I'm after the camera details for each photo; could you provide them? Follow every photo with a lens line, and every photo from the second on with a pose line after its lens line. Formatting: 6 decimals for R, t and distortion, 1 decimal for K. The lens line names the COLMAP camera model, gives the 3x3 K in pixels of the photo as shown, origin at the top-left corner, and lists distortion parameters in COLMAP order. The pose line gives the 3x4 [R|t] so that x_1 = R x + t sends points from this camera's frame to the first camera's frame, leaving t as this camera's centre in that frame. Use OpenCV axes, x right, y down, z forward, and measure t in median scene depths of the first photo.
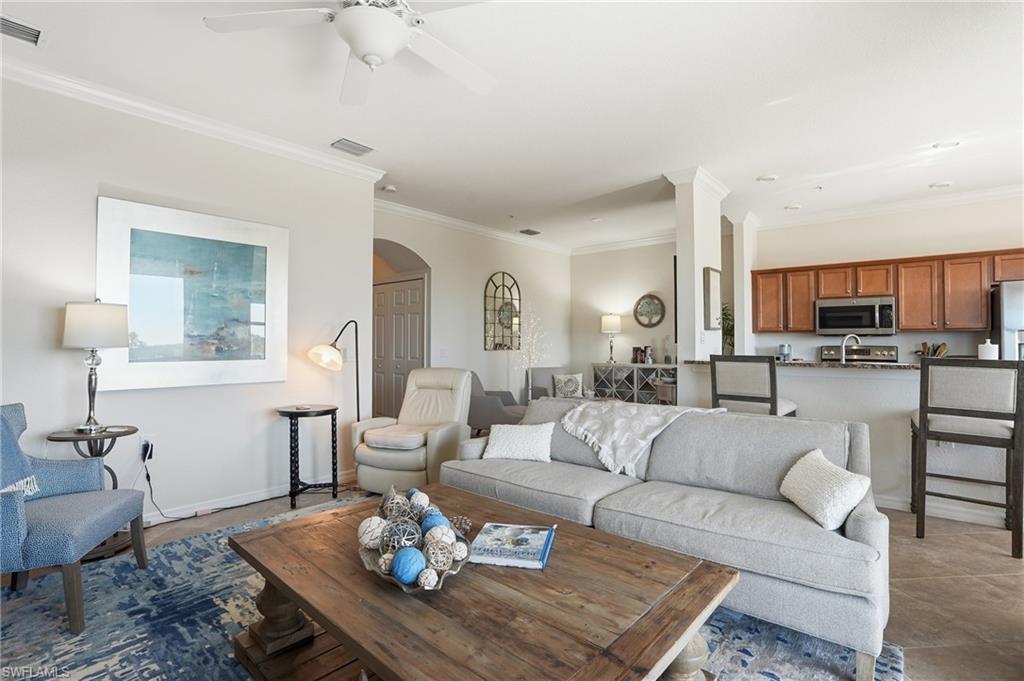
lens RADIAL K [[478.8, 0, 517.2], [0, 478.8, 338.5], [0, 0, 1]] dist [-0.061122, 0.021086]
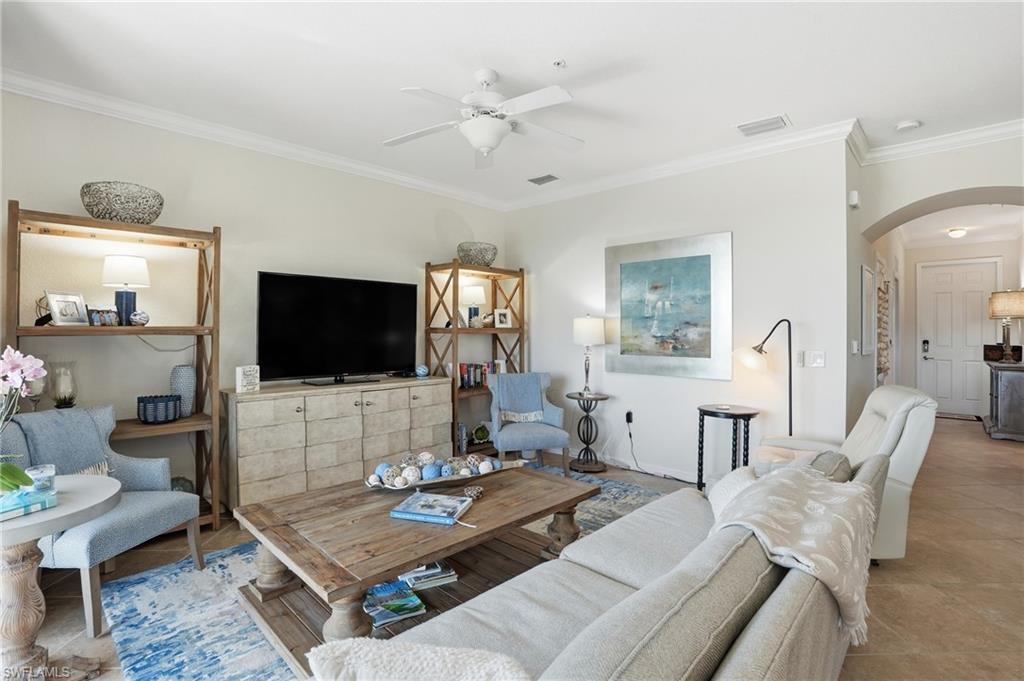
lens RADIAL K [[486.1, 0, 509.1], [0, 486.1, 331.3], [0, 0, 1]] dist [-0.069623, 0.021283]
pose [[-0.047830, 0.003014, -0.998851, 0.799756], [0.004578, 0.999986, 0.002799, -0.031009], [0.998845, -0.004439, -0.047843, 0.788995]]
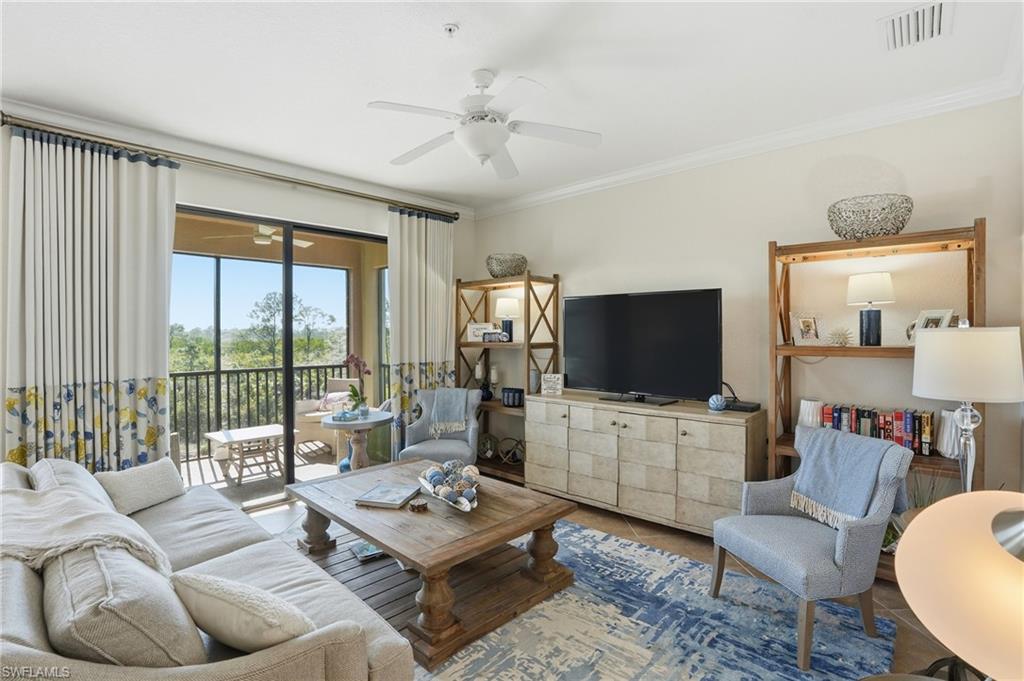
lens RADIAL K [[486.1, 0, 509.1], [0, 486.1, 331.3], [0, 0, 1]] dist [-0.069623, 0.021283]
pose [[-0.998983, 0.009483, 0.044085, -0.310633], [0.009303, 0.999948, -0.004290, -0.074488], [-0.044123, -0.003876, -0.999019, 1.636306]]
